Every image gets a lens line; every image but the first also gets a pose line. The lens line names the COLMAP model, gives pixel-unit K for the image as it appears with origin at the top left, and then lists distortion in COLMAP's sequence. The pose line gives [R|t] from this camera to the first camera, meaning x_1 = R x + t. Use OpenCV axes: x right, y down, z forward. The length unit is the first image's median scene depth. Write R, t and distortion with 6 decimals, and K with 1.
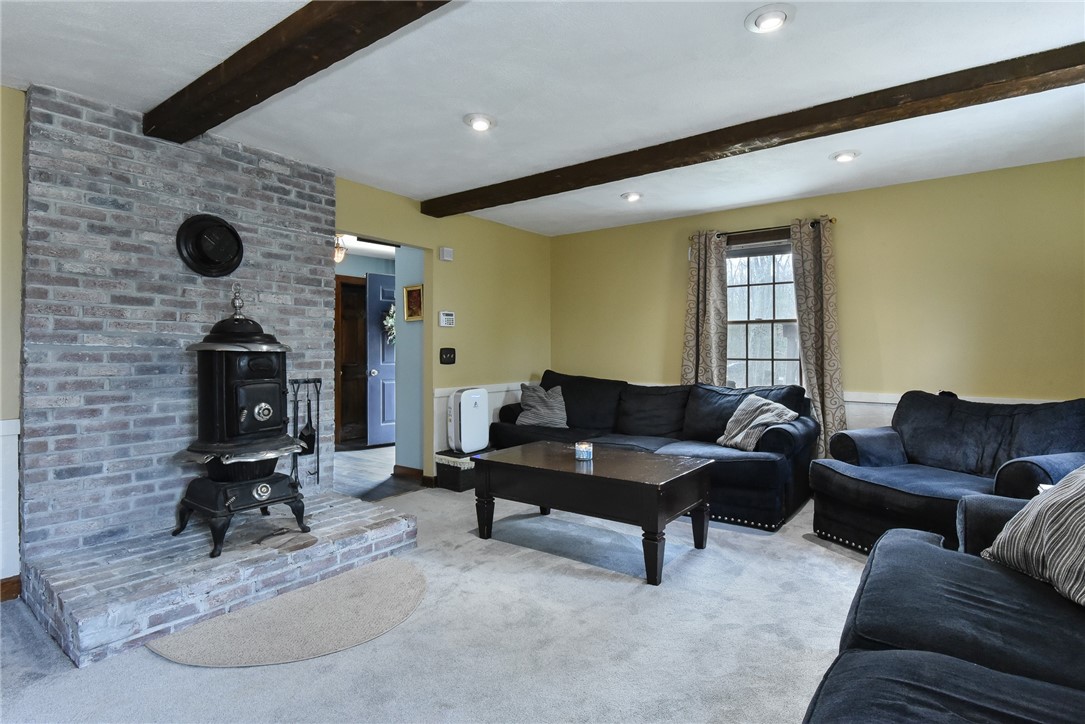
lens RADIAL K [[554.8, 0, 542.5], [0, 554.8, 350.9], [0, 0, 1]] dist [-0.000225, -0.000785]
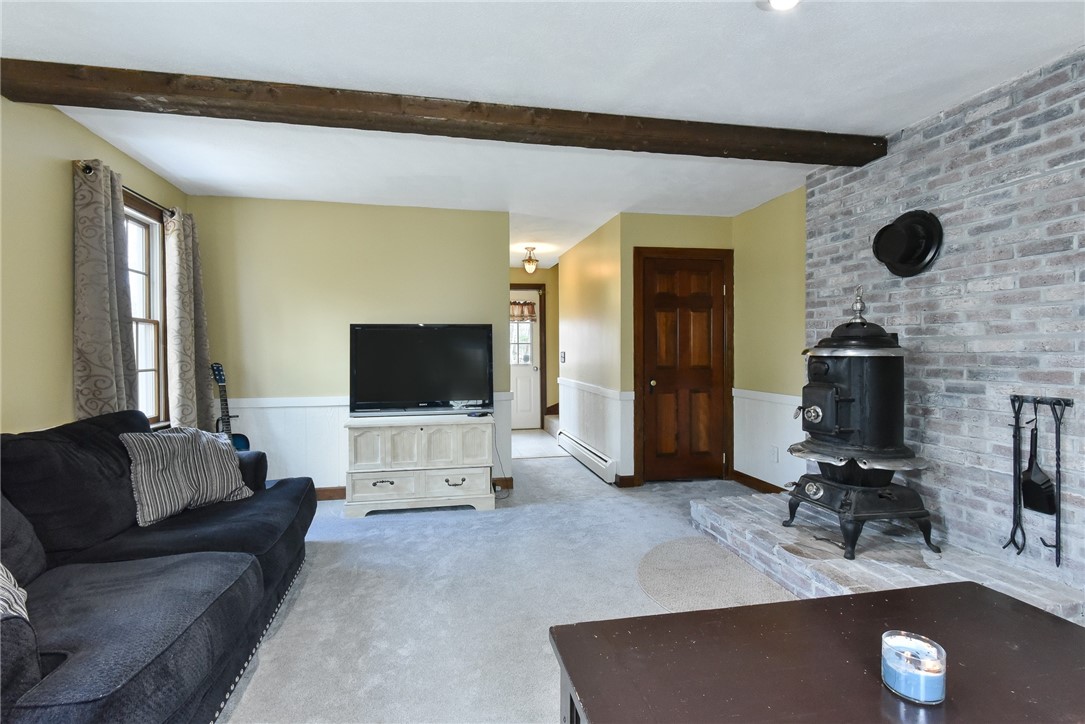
lens RADIAL K [[501.3, 0, 523.1], [0, 501.3, 355.4], [0, 0, 1]] dist [-0.001359, -0.000353]
pose [[-0.678080, 0.013547, -0.734863, 0.436189], [0.010135, 0.999907, 0.009081, -0.010964], [0.734918, -0.001291, -0.678155, 0.977595]]
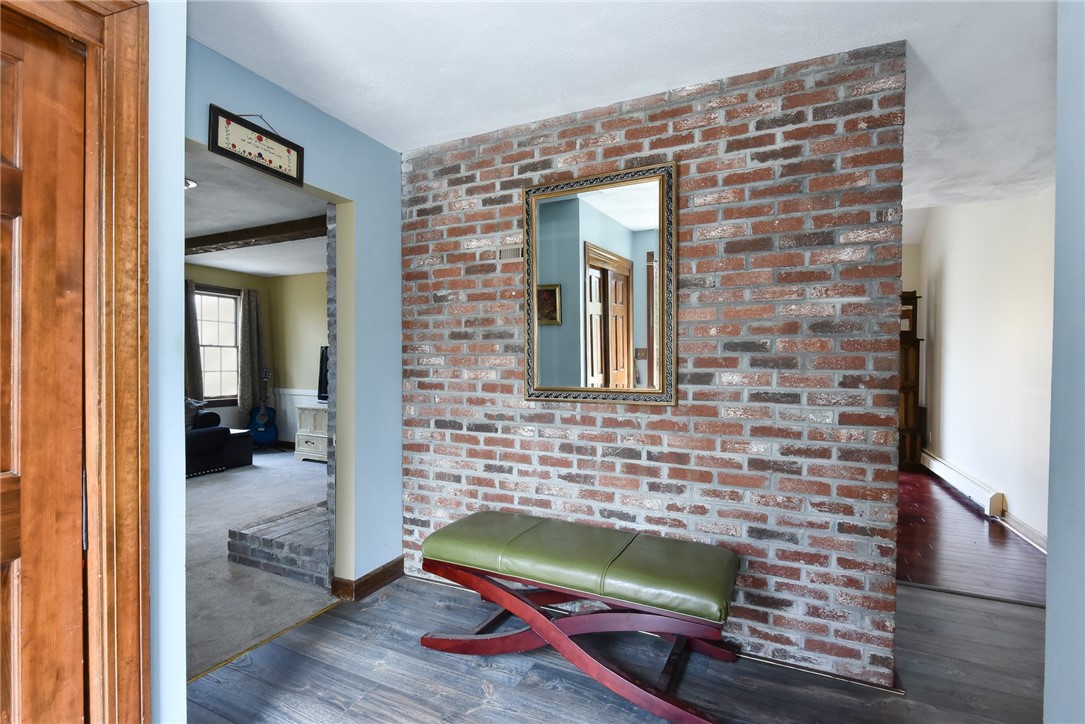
lens RADIAL K [[496.7, 0, 539.0], [0, 496.7, 365.9], [0, 0, 1]] dist [-0.000855, -0.000008]
pose [[-0.982912, -0.003249, -0.184047, -0.582909], [-0.003980, 0.999986, 0.003605, -0.012654], [0.184033, 0.004276, -0.982911, 1.872996]]
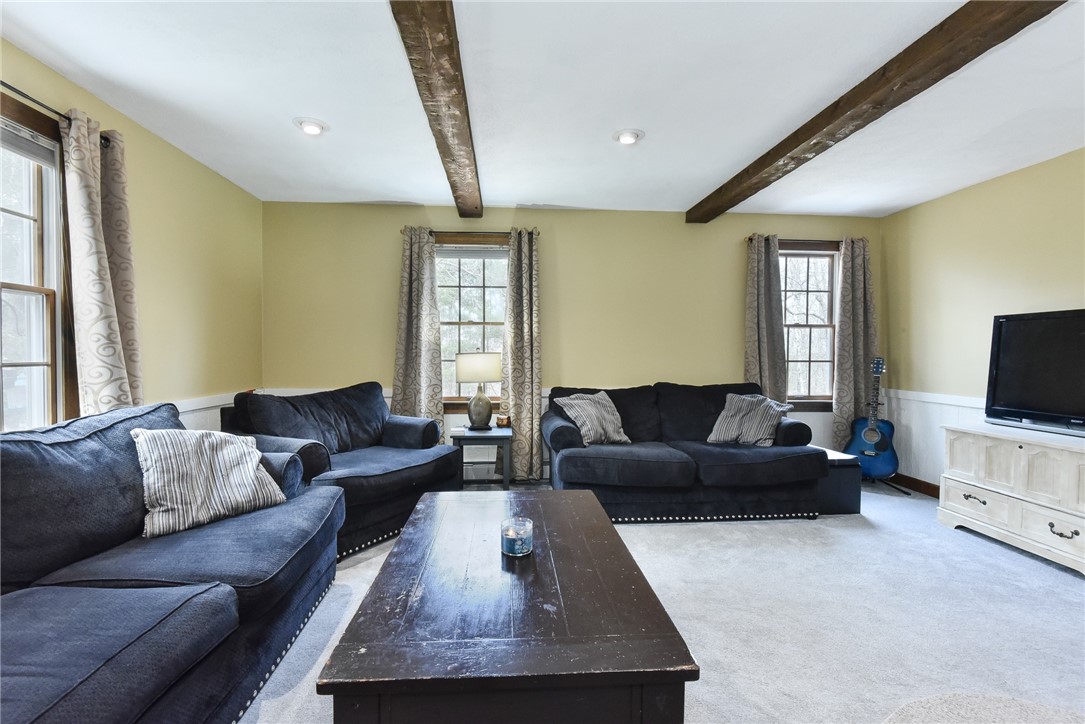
lens RADIAL K [[496.7, 0, 539.0], [0, 496.7, 365.9], [0, 0, 1]] dist [-0.000855, -0.000008]
pose [[-0.649877, -0.022968, 0.759693, -0.288837], [-0.007215, 0.999685, 0.024052, 0.004685], [-0.760006, 0.010150, -0.649837, 1.230051]]
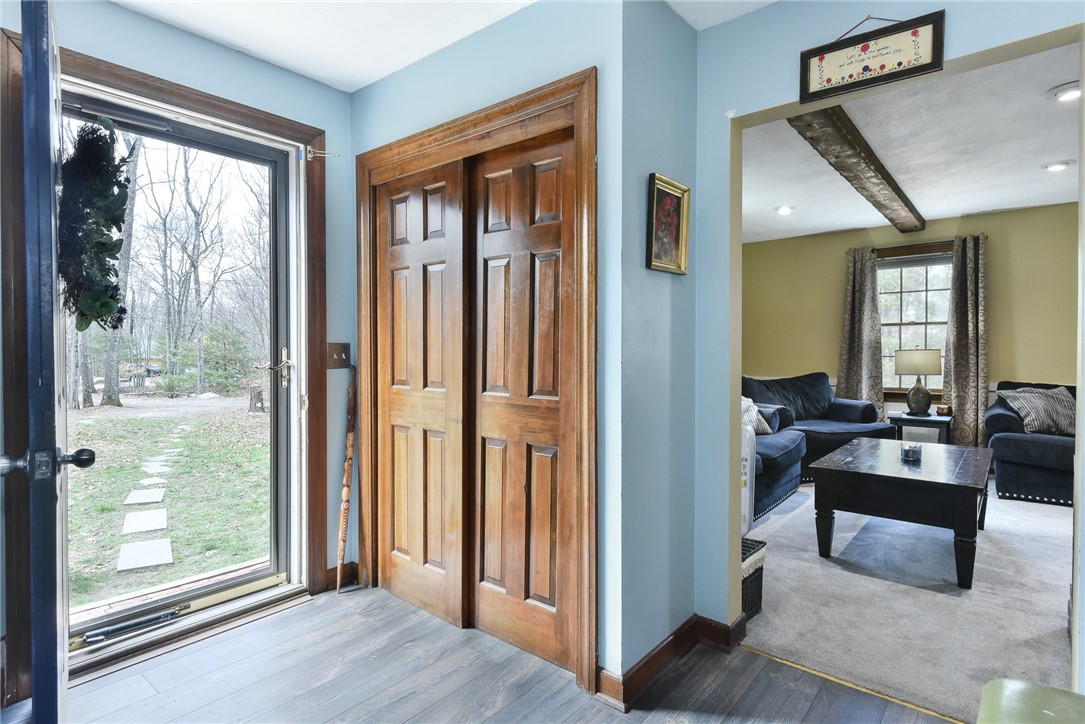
lens RADIAL K [[568.4, 0, 539.5], [0, 568.4, 357.4], [0, 0, 1]] dist [0.001436, -0.000491]
pose [[0.060814, -0.013889, 0.998052, -0.911814], [-0.000520, 0.999903, 0.013947, 0.003218], [-0.998149, -0.001368, 0.060801, 1.511387]]
